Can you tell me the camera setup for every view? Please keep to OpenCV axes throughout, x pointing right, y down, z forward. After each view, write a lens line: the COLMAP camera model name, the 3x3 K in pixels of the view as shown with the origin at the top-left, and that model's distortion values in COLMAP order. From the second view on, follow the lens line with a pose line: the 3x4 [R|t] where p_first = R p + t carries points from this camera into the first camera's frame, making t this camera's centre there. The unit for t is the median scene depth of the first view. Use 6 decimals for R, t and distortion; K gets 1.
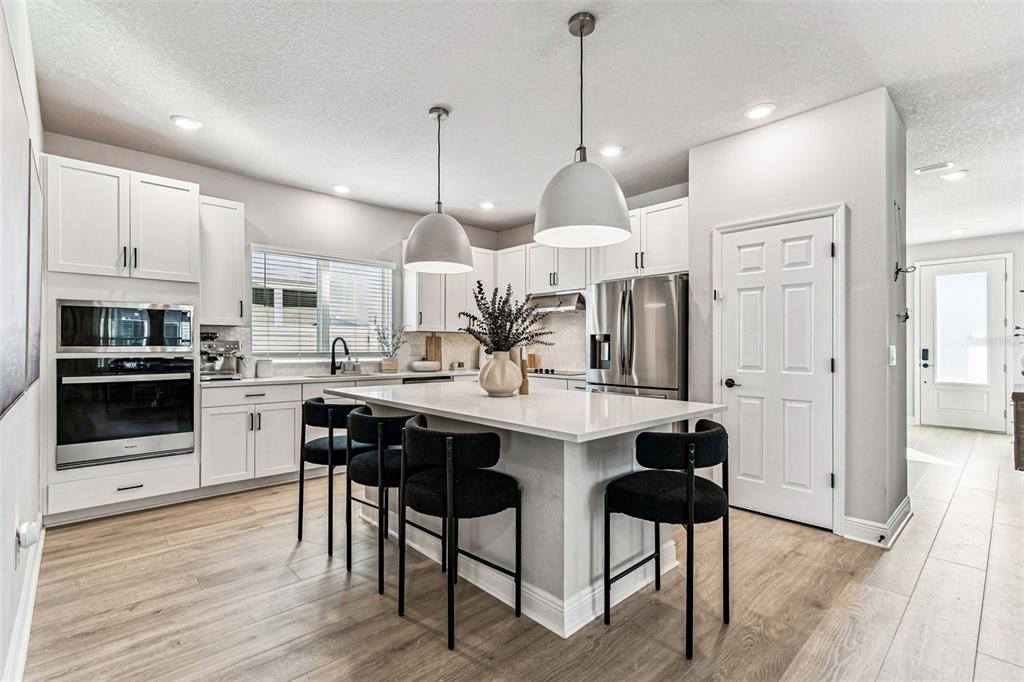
lens RADIAL K [[470.7, 0, 506.3], [0, 470.7, 345.8], [0, 0, 1]] dist [0.003887, 0.002043]
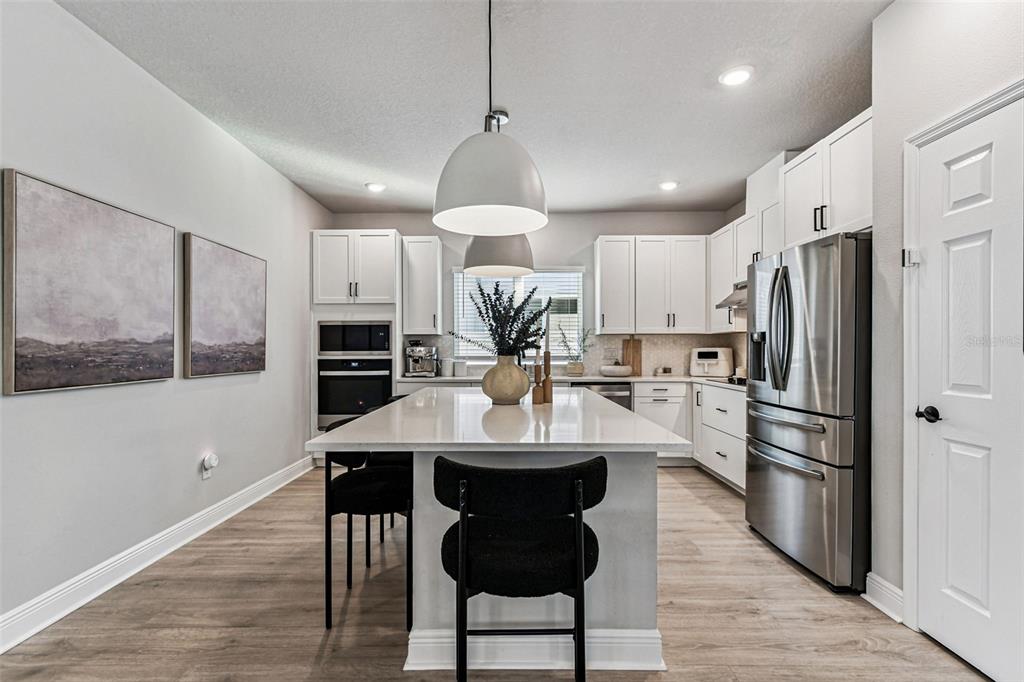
lens RADIAL K [[470.7, 0, 510.3], [0, 470.7, 346.4], [0, 0, 1]] dist [0.003887, 0.002043]
pose [[0.727644, -0.009693, -0.685887, 0.462897], [0.005392, 0.999950, -0.008410, 0.001384], [0.685934, 0.002421, 0.727660, 0.241901]]
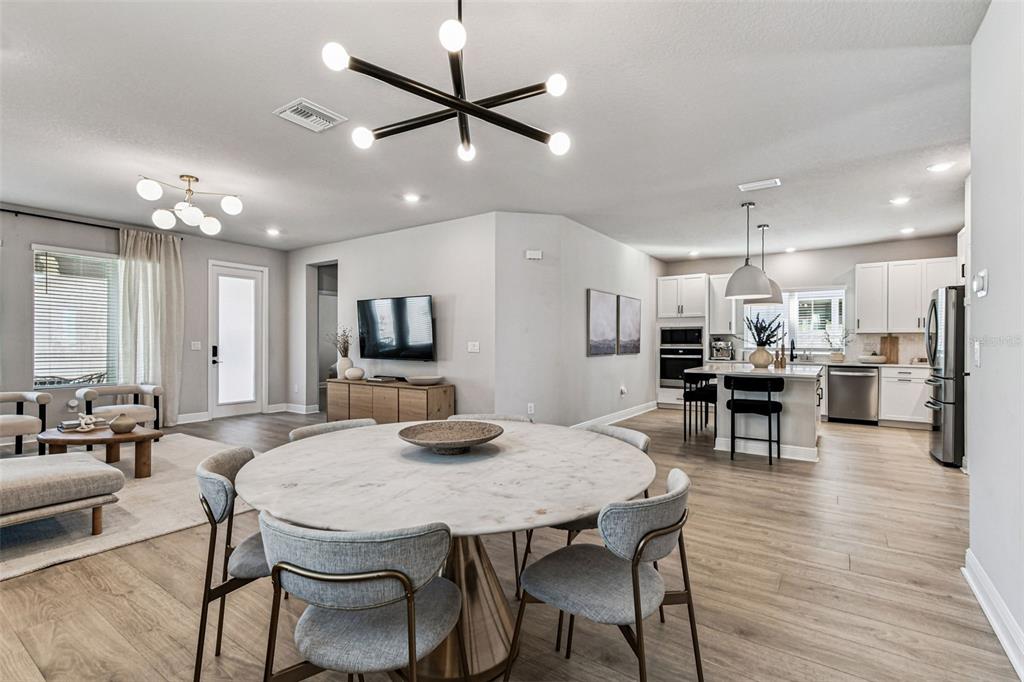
lens RADIAL K [[470.7, 0, 512.5], [0, 470.7, 341.9], [0, 0, 1]] dist [0.003887, 0.002043]
pose [[0.206331, -0.004399, -0.978472, 1.308253], [-0.001178, 0.999988, -0.004745, 0.002520], [0.978482, 0.002131, 0.206323, -0.363216]]
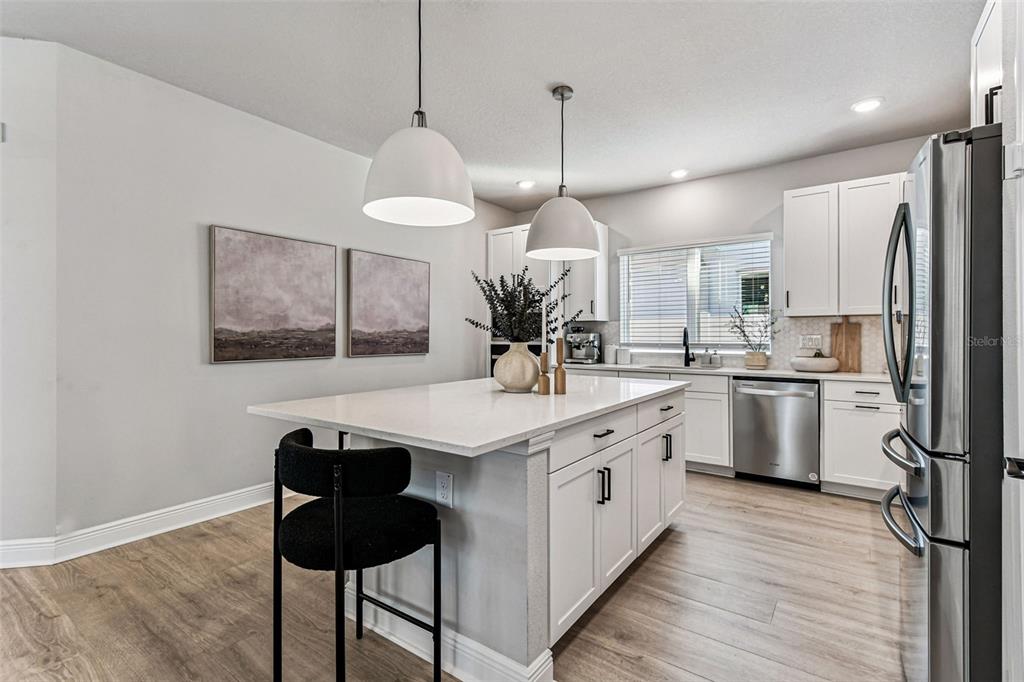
lens RADIAL K [[470.7, 0, 518.7], [0, 470.7, 329.8], [0, 0, 1]] dist [0.003887, 0.002043]
pose [[0.202128, -0.017404, -0.979204, 0.636046], [0.001770, 0.999847, -0.017405, 0.003097], [0.979357, 0.001785, 0.202128, 0.594218]]
